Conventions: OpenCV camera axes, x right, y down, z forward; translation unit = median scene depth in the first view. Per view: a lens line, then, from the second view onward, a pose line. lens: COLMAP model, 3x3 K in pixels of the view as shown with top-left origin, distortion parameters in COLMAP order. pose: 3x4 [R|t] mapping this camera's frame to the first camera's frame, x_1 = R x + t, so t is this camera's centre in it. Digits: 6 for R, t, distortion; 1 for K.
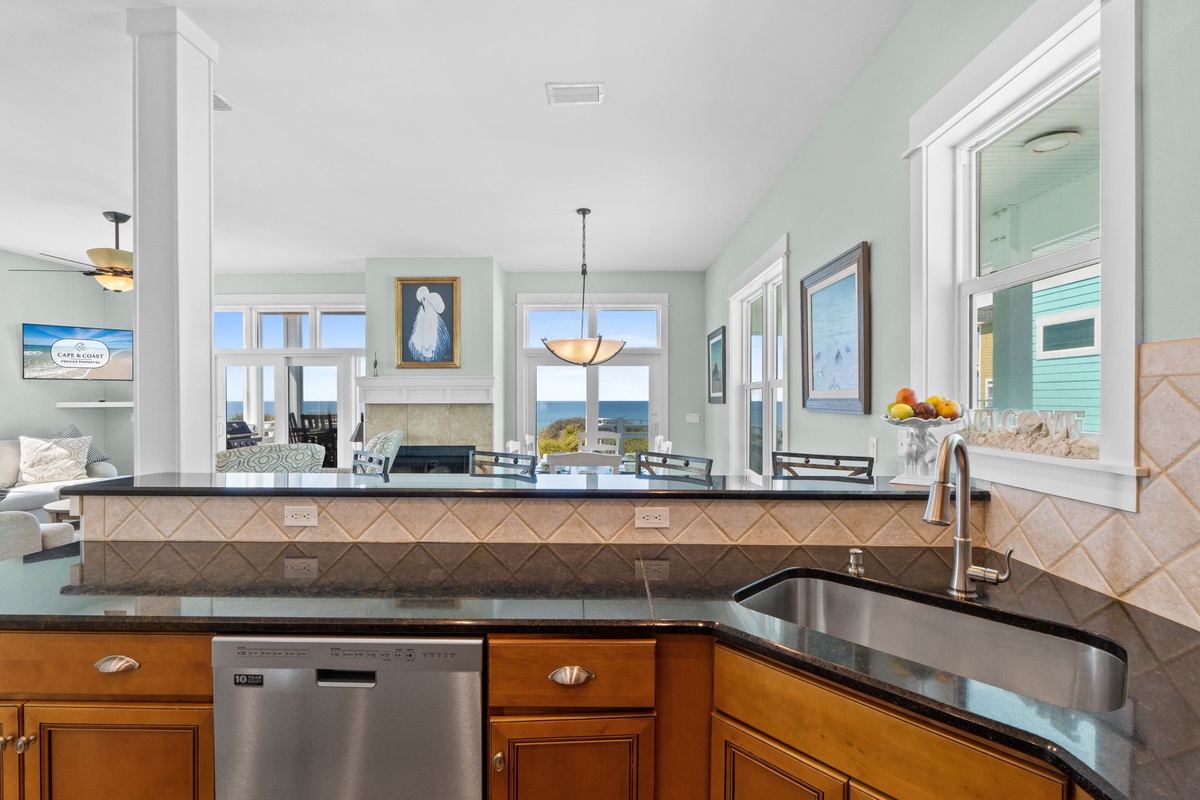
lens RADIAL K [[539.4, 0, 600.0], [0, 539.4, 400.0], [0, 0, 1]] dist [0.000747, -0.000089]
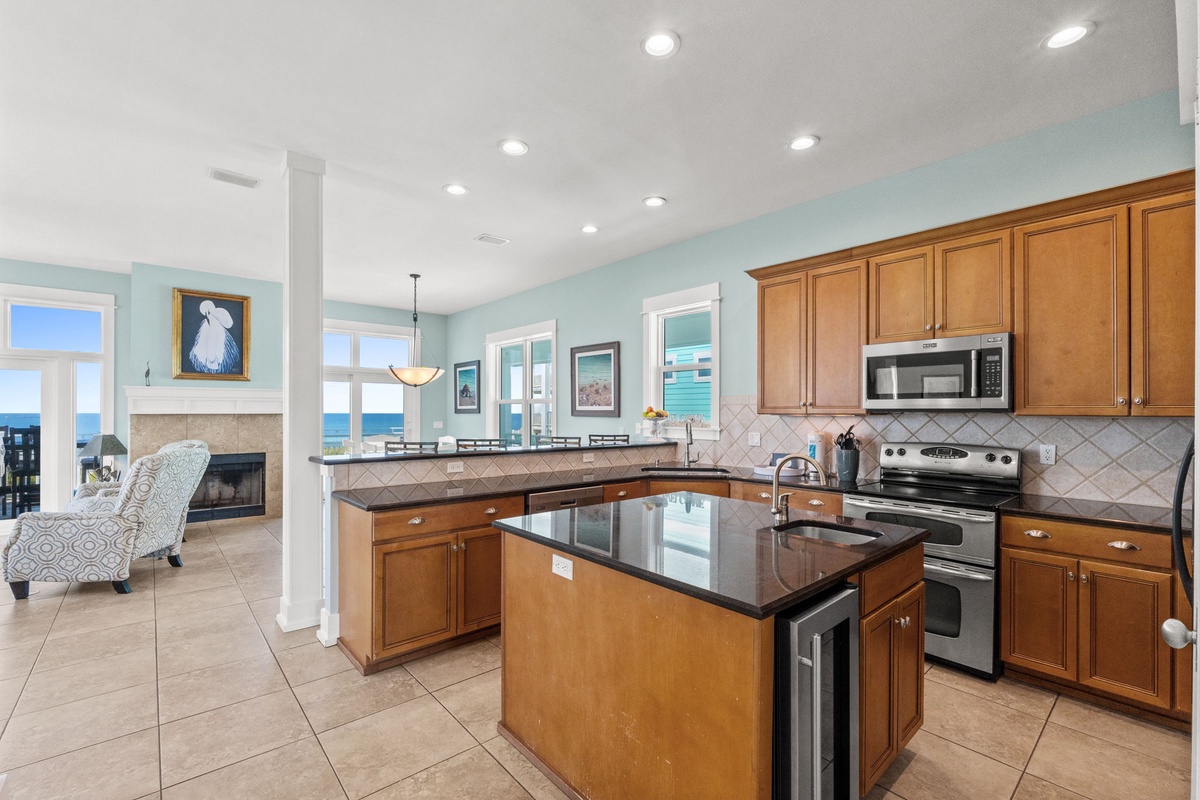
lens RADIAL K [[518.5, 0, 600.0], [0, 518.5, 400.0], [0, 0, 1]] dist [0.000370, -0.000026]
pose [[0.743400, 0.016791, 0.668637, -0.432397], [-0.001427, 0.999722, -0.023519, 0.002392], [-0.668846, 0.016530, 0.743217, -0.240251]]
